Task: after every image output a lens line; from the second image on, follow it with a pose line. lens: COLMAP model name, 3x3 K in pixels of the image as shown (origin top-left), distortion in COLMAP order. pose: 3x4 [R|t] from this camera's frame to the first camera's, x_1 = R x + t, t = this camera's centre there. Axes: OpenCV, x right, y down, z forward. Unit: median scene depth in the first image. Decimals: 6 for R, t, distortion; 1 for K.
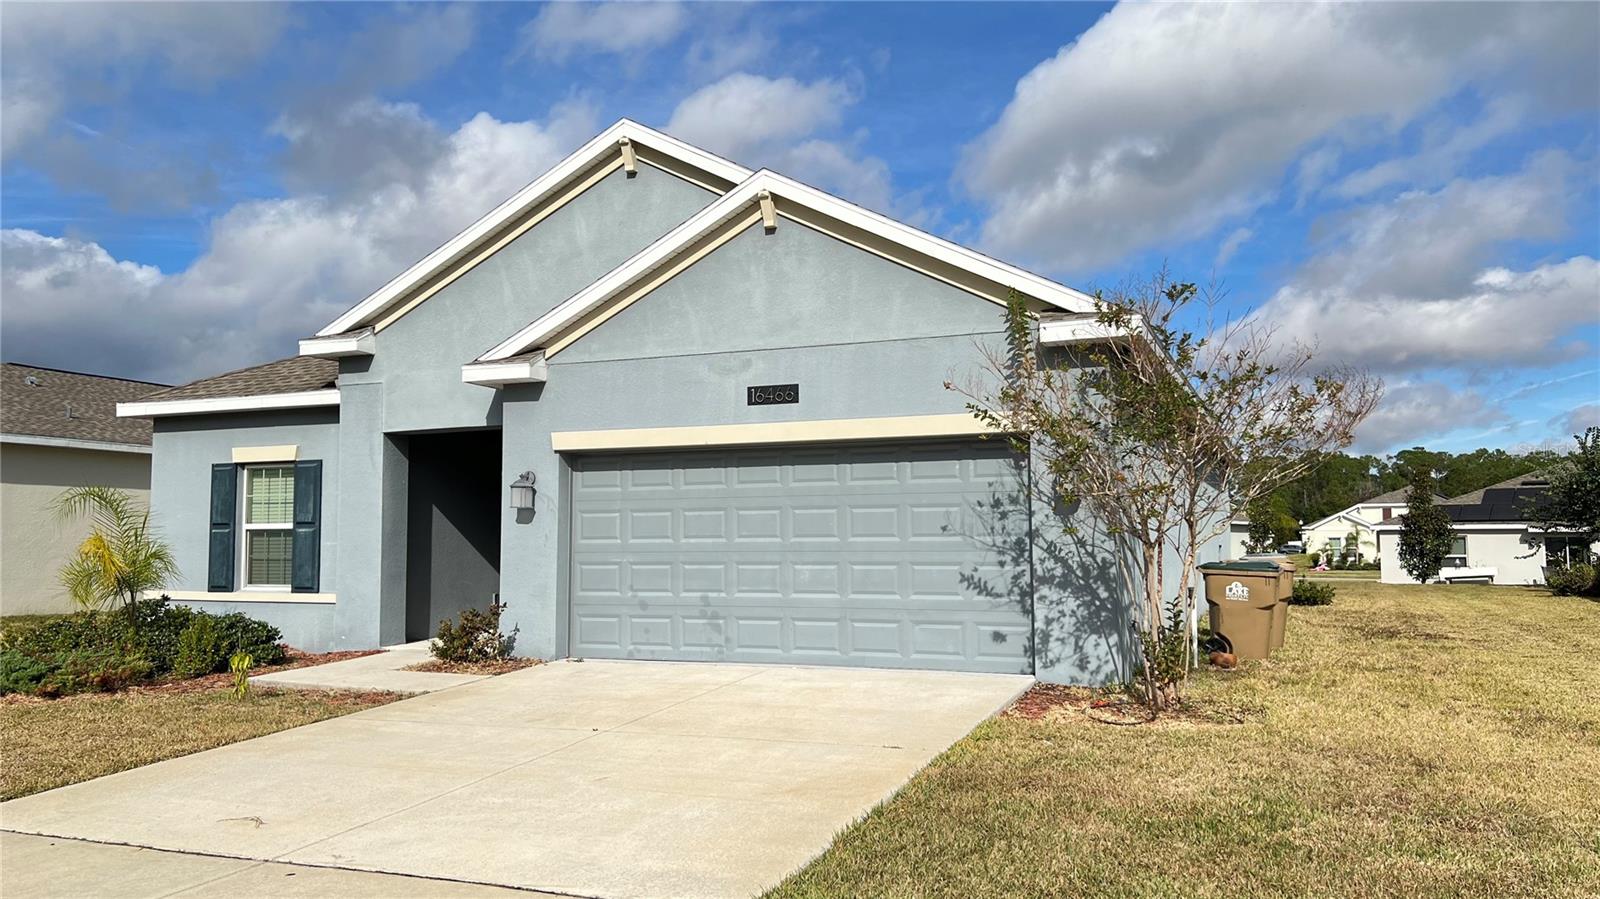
lens RADIAL K [[1184.0, 0, 800.0], [0, 1184.0, 449.5], [0, 0, 1]] dist [0.147325, -0.374143]
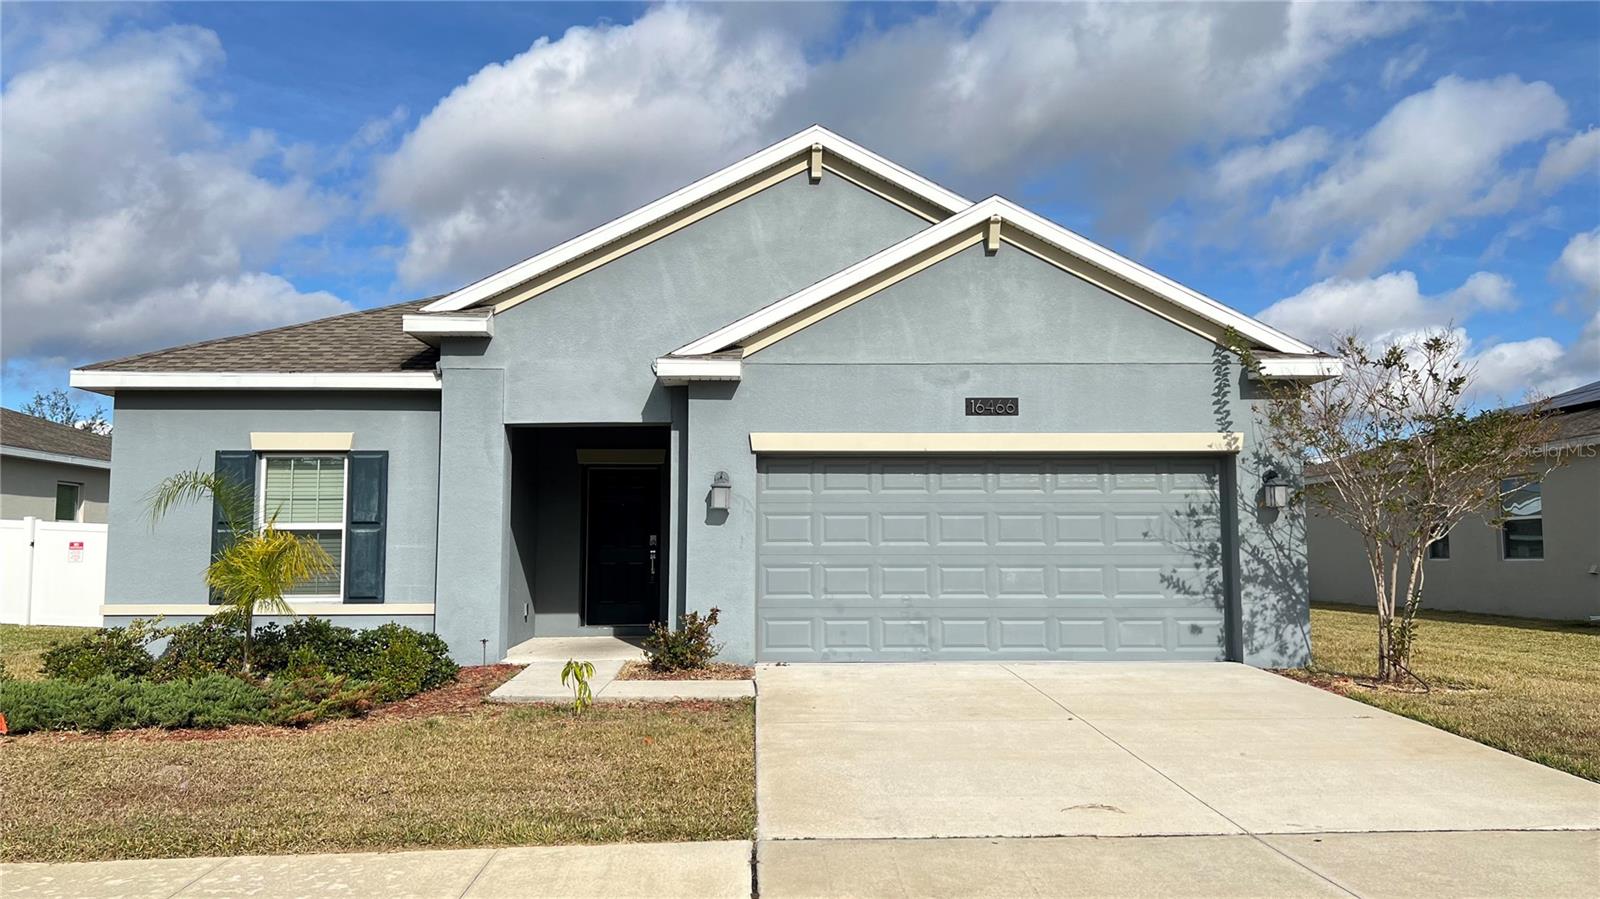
lens RADIAL K [[1184.0, 0, 800.0], [0, 1184.0, 449.5], [0, 0, 1]] dist [0.147325, -0.374143]
pose [[0.911403, 0.041747, 0.409393, -0.611010], [-0.033546, 0.999067, -0.027195, 0.026712], [-0.410146, 0.011052, 0.911953, 0.098642]]
